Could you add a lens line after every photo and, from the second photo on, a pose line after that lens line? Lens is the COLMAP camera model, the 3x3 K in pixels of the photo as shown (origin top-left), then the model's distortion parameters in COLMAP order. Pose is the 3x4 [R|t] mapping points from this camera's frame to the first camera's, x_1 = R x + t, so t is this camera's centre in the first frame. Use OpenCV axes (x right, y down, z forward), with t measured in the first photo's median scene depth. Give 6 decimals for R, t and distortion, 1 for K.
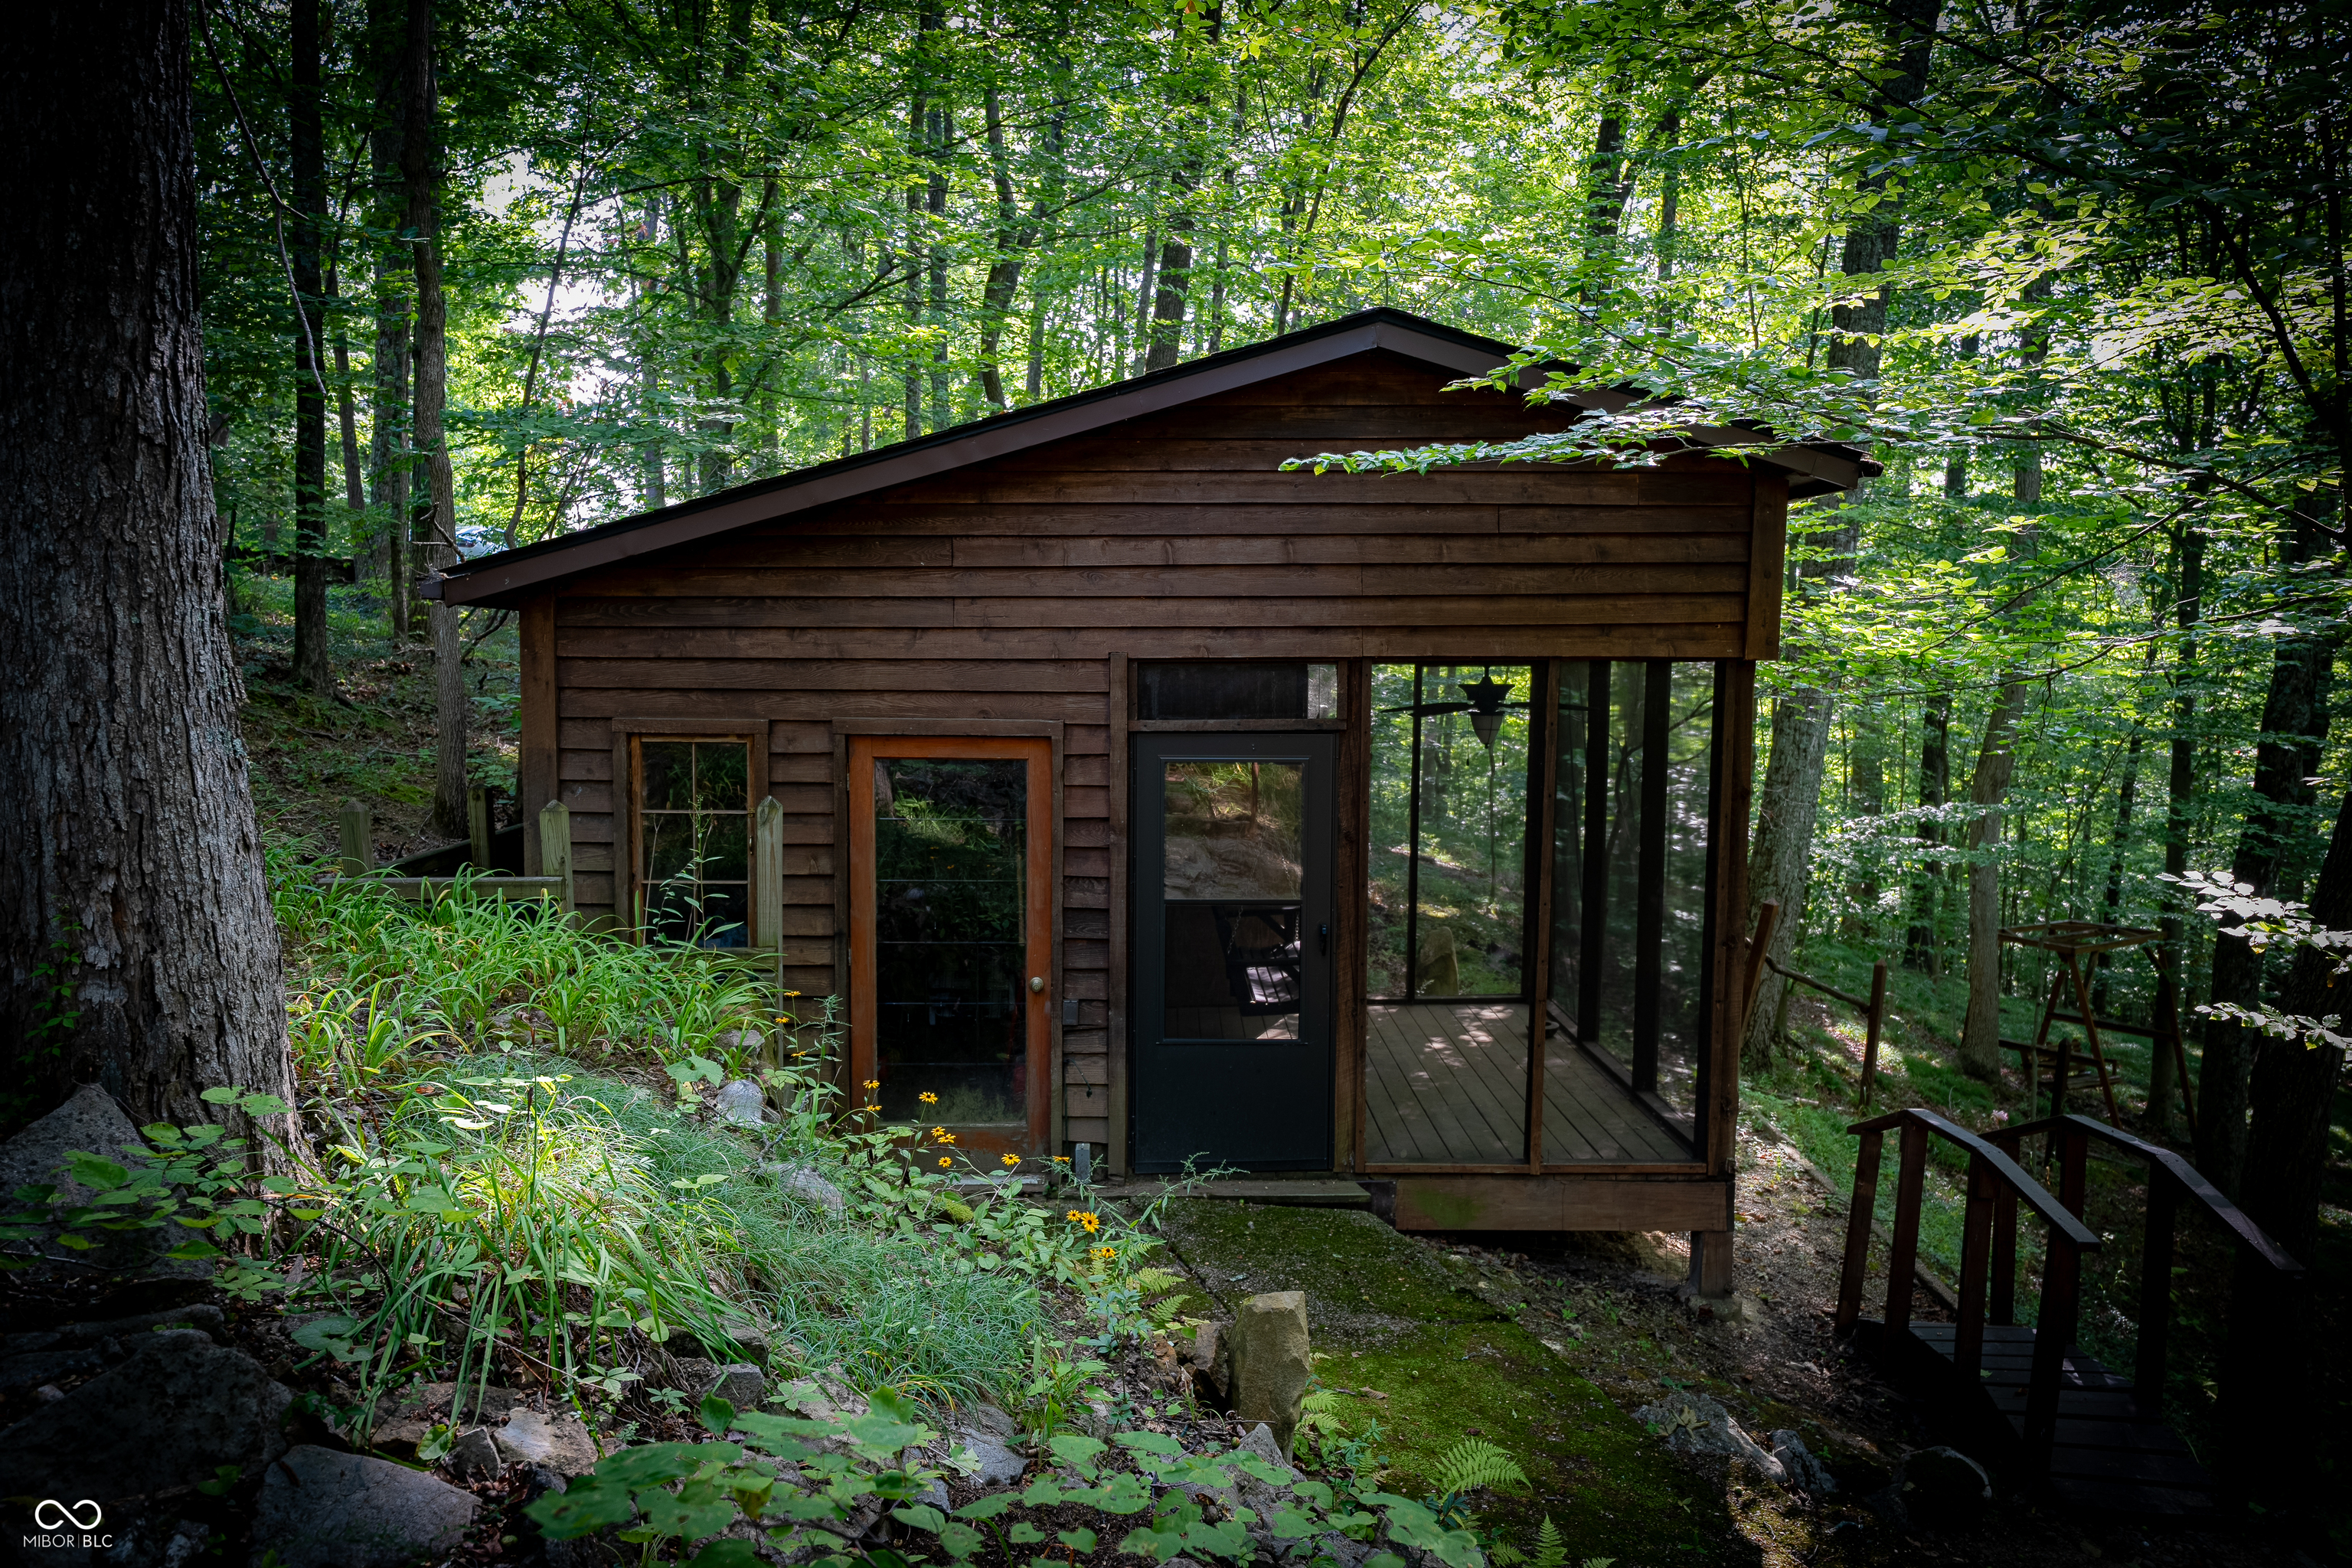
lens RADIAL K [[1806.0, 0, 1178.9], [0, 1806.0, 774.7], [0, 0, 1]] dist [0.013183, 0.003992]
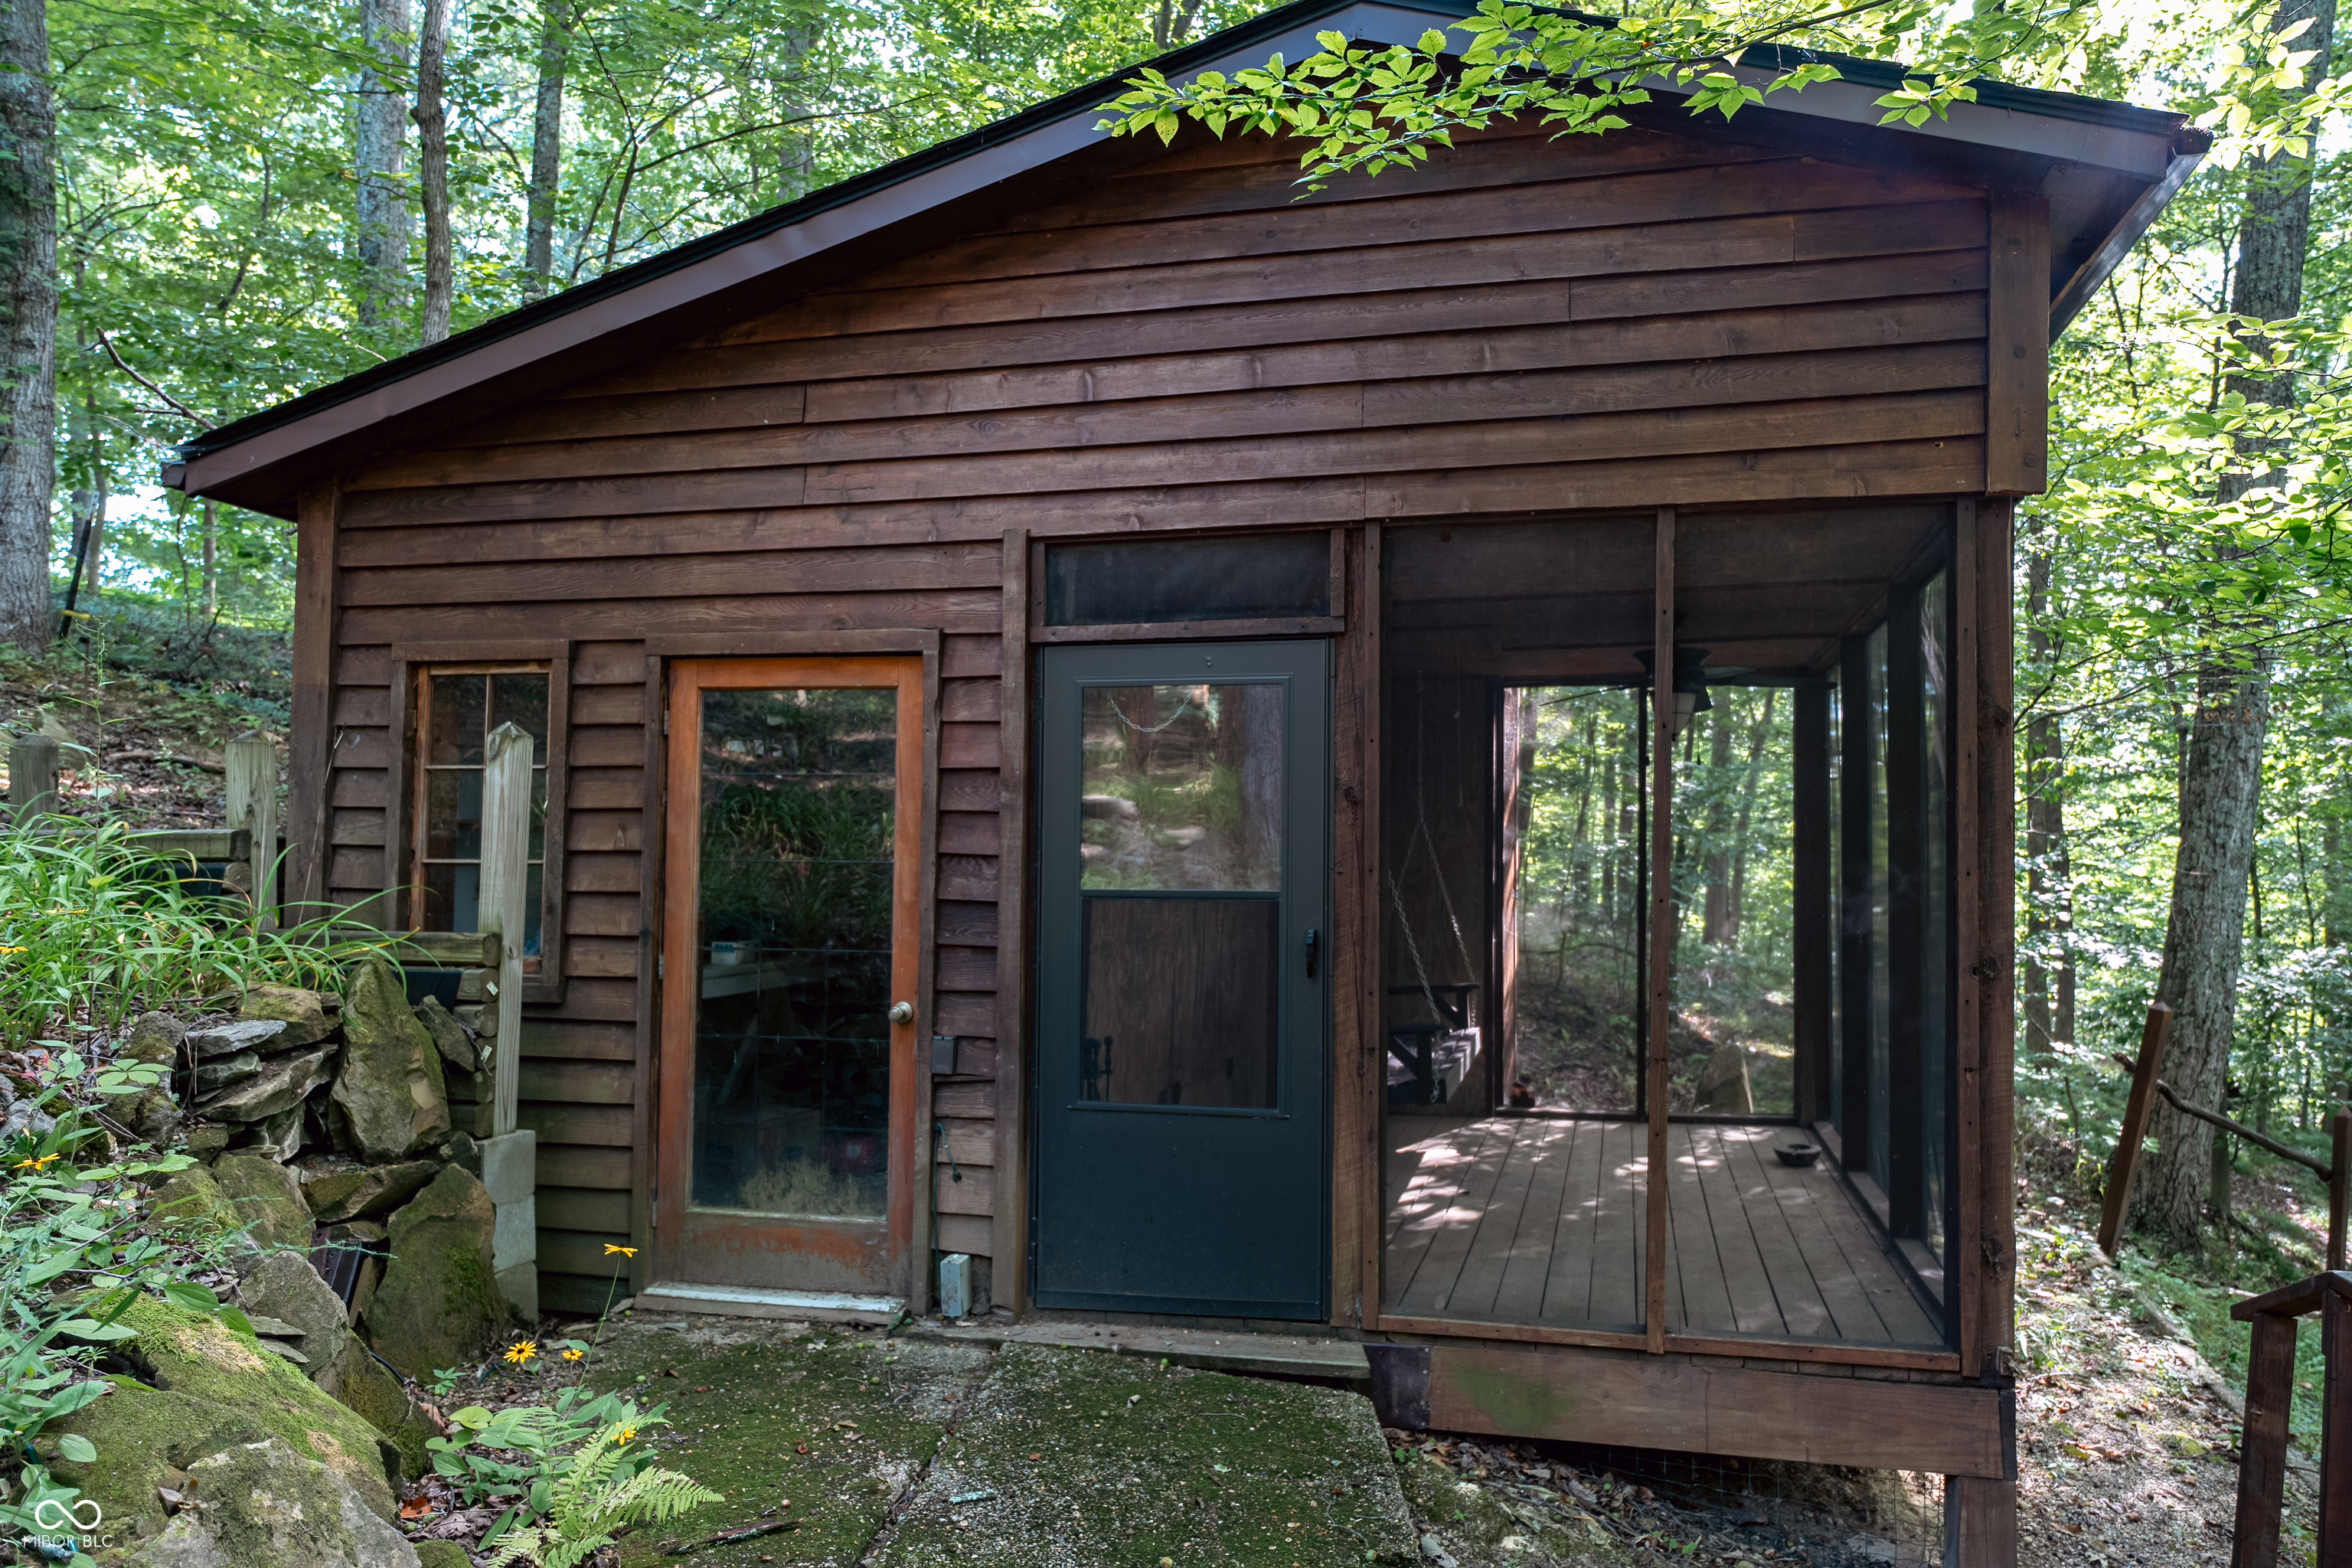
lens RADIAL K [[1494.4, 0, 1341.6], [0, 1494.4, 805.2], [0, 0, 1]] dist [-0.000772, -0.001088]
pose [[0.972313, -0.012427, -0.233350, 0.219405], [-0.017309, 0.992012, -0.124954, 0.106755], [0.233038, 0.125533, 0.964331, 0.484288]]
